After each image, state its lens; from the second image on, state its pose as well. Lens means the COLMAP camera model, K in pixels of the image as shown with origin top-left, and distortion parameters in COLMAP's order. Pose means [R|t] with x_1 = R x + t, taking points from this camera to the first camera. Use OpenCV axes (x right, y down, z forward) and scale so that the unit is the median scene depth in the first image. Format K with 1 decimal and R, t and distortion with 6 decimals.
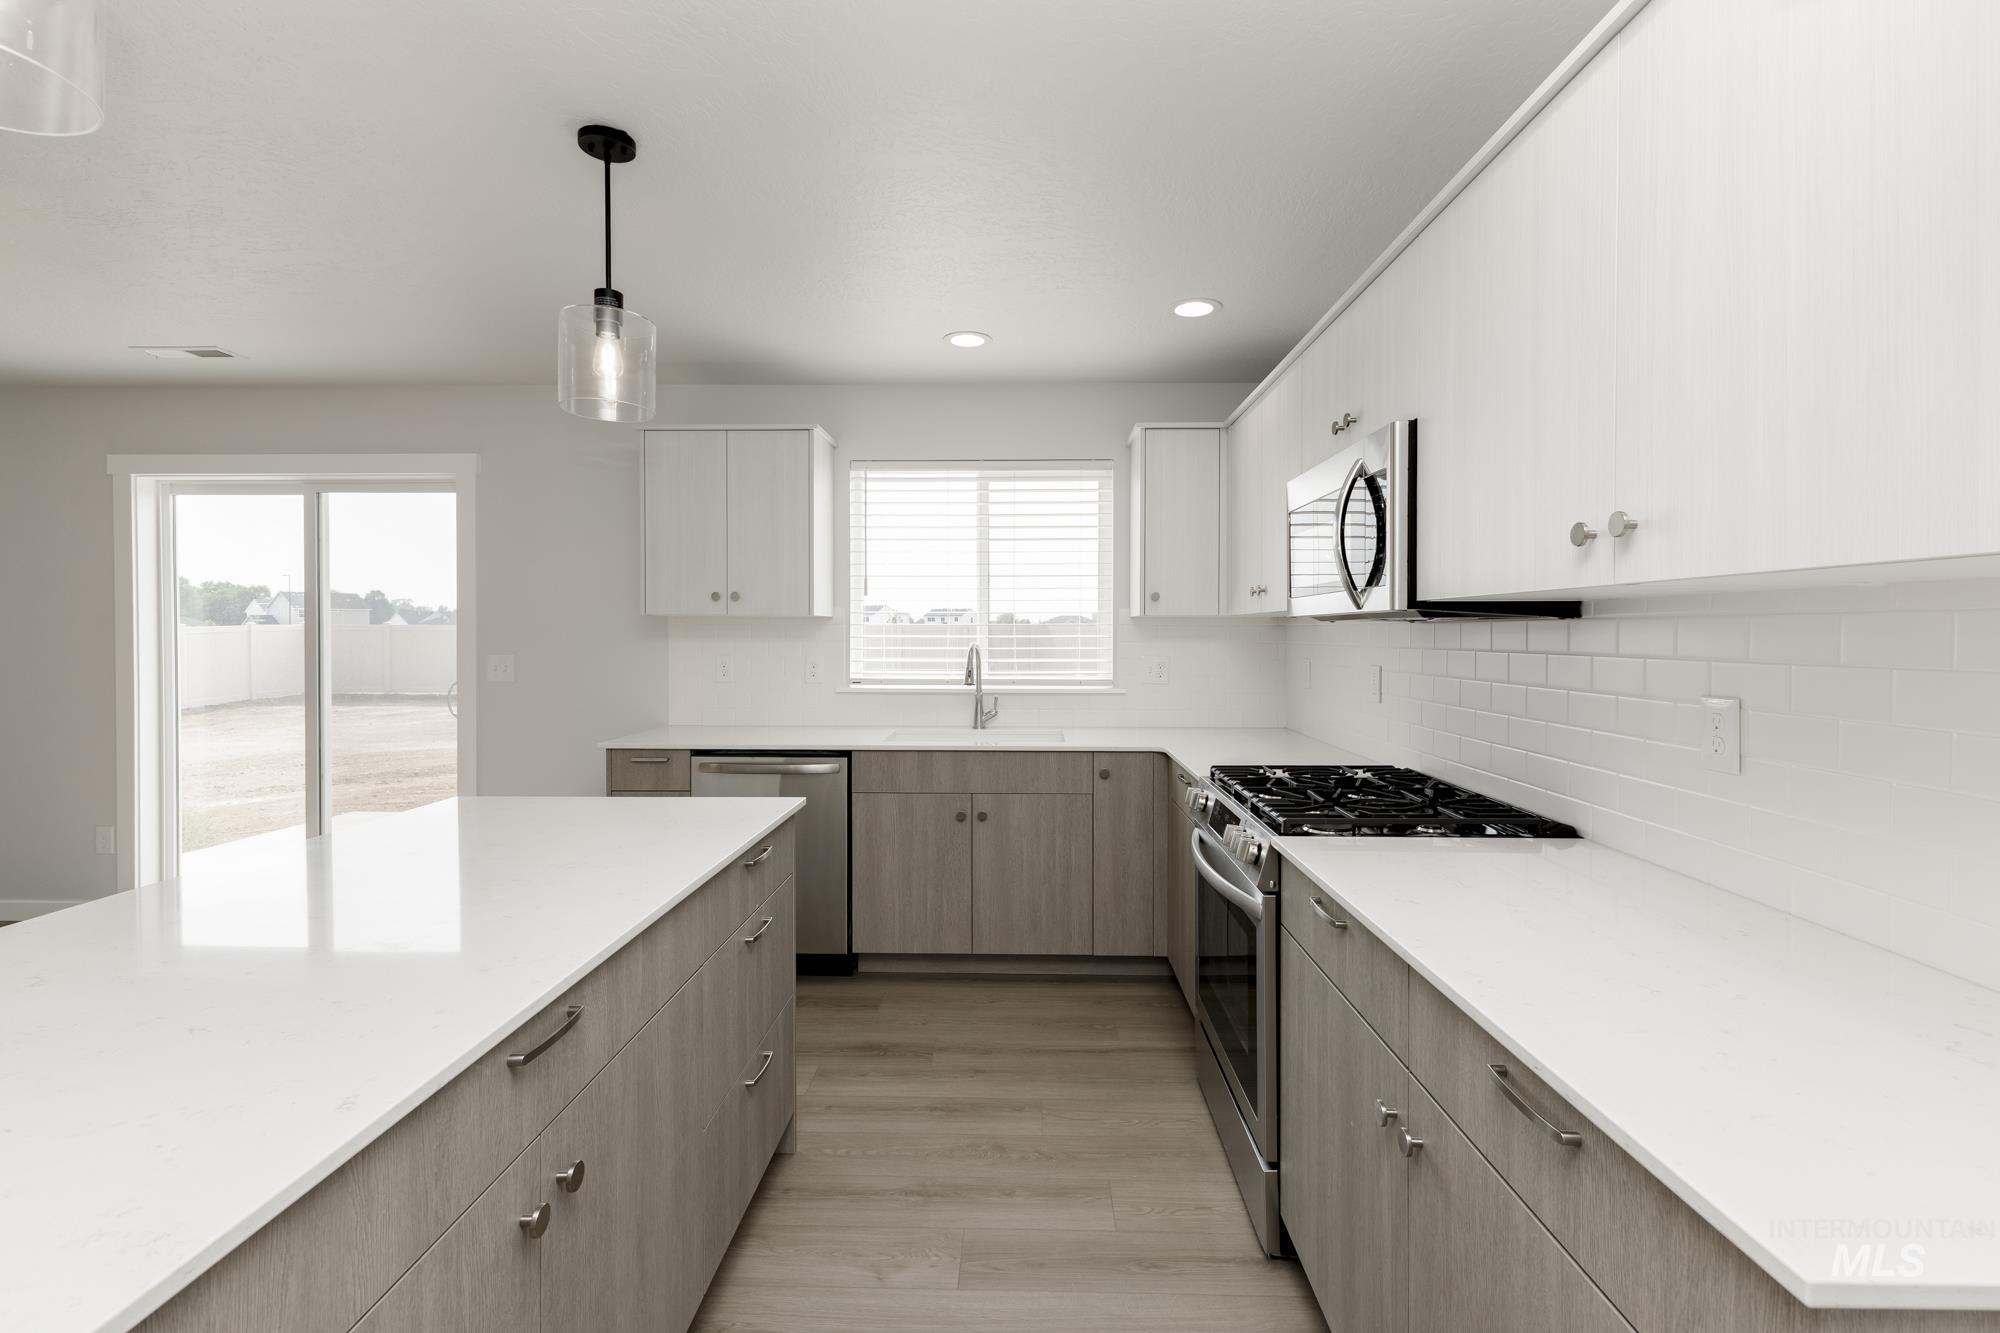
lens RADIAL K [[870.5, 0, 1000.0], [0, 870.5, 644.4], [0, 0, 1]] dist [0.001296, 0.000064]
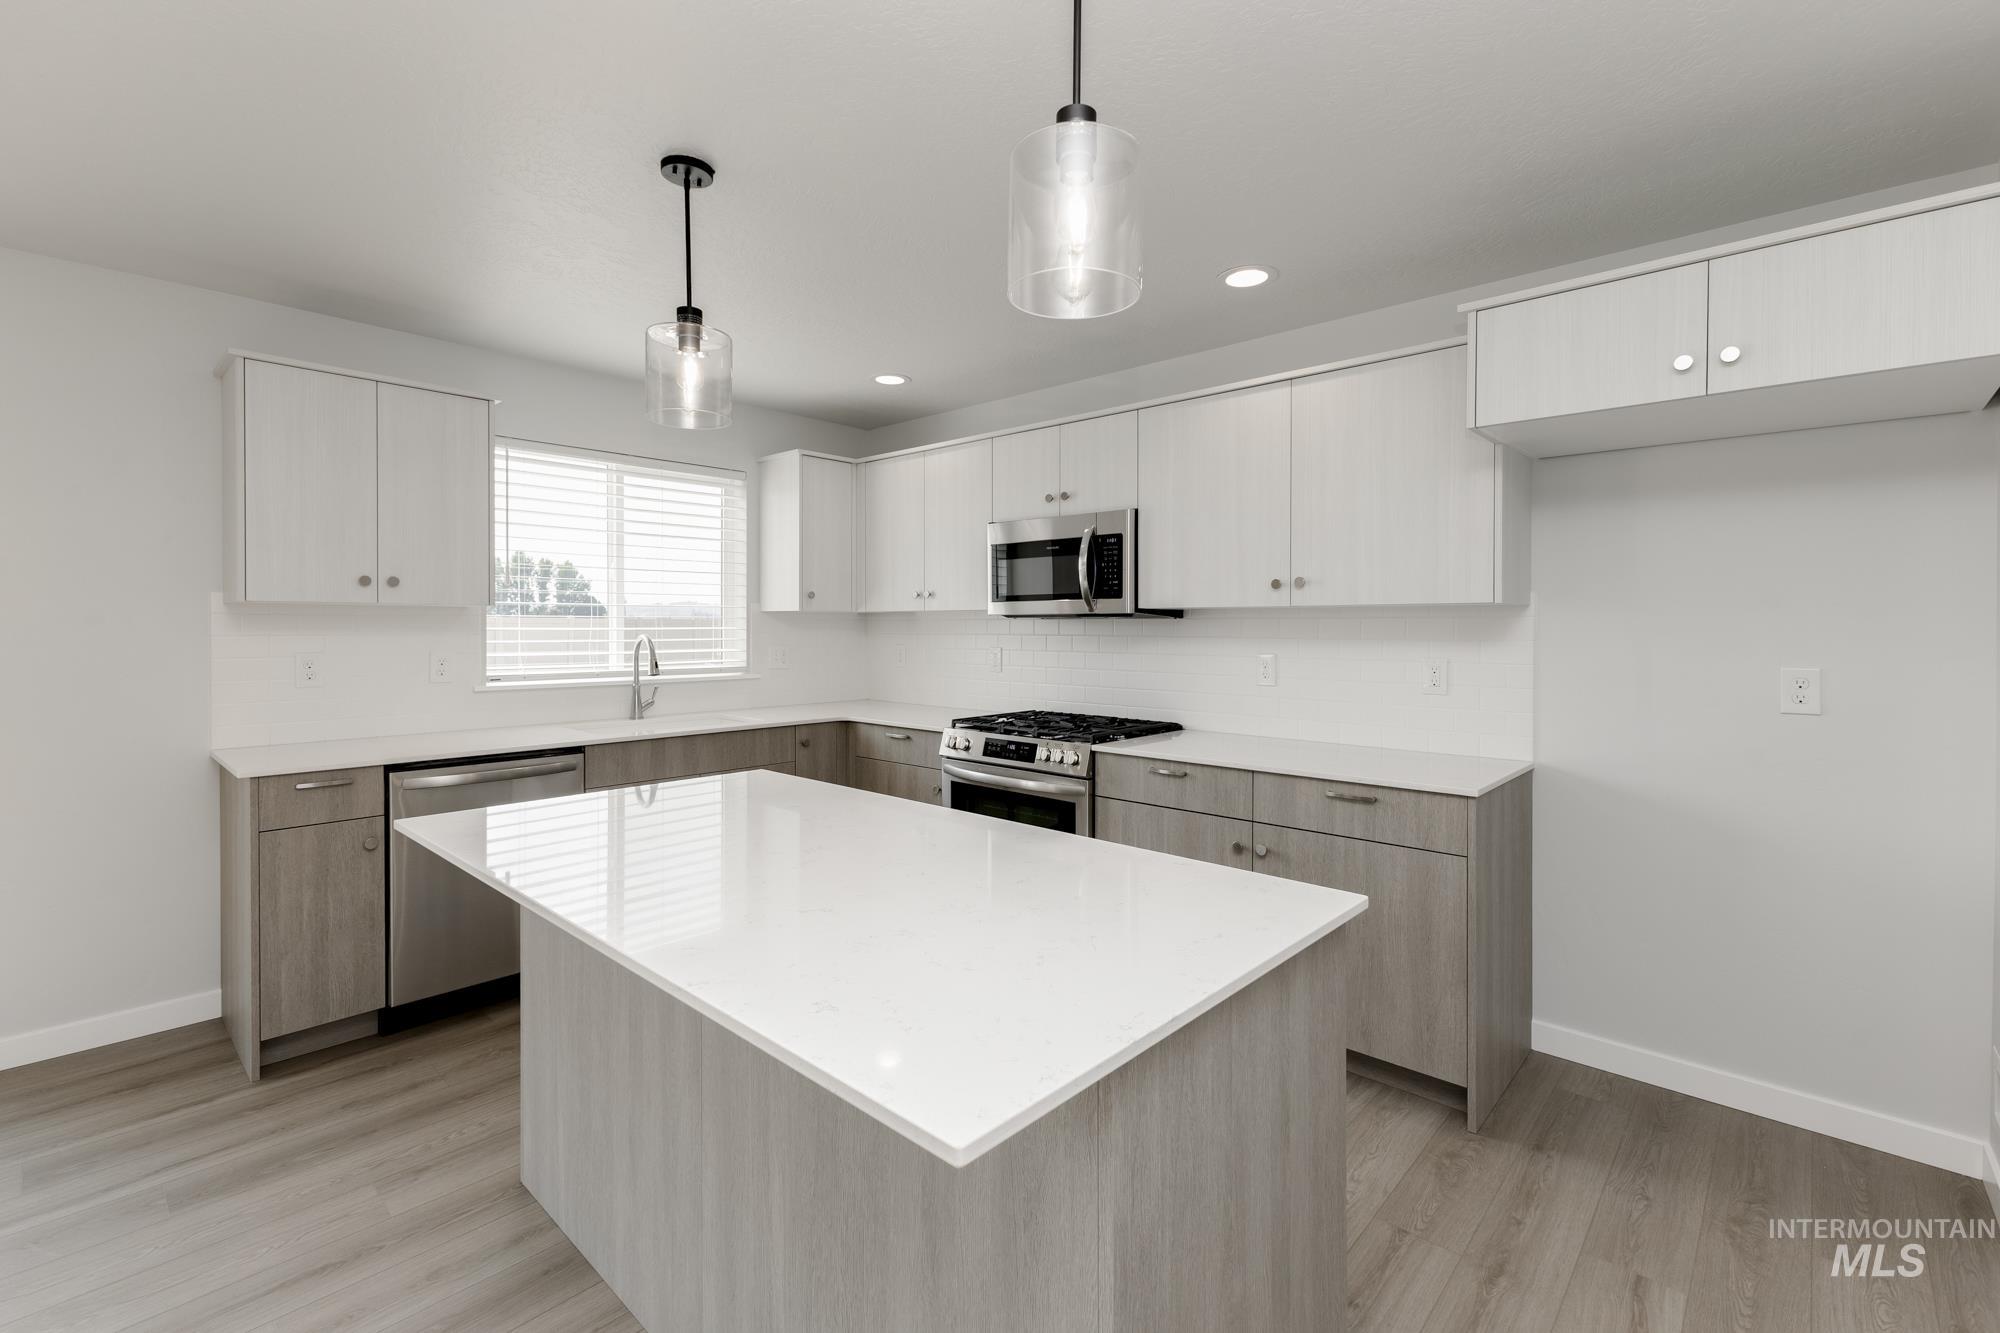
lens RADIAL K [[880.4, 0, 1009.0], [0, 880.4, 634.8], [0, 0, 1]] dist [0.000065, 0.000052]
pose [[0.655797, -0.008226, 0.754893, -0.553402], [0.009687, 0.999950, 0.002481, -0.000286], [-0.754875, 0.005685, 0.655844, -0.006051]]
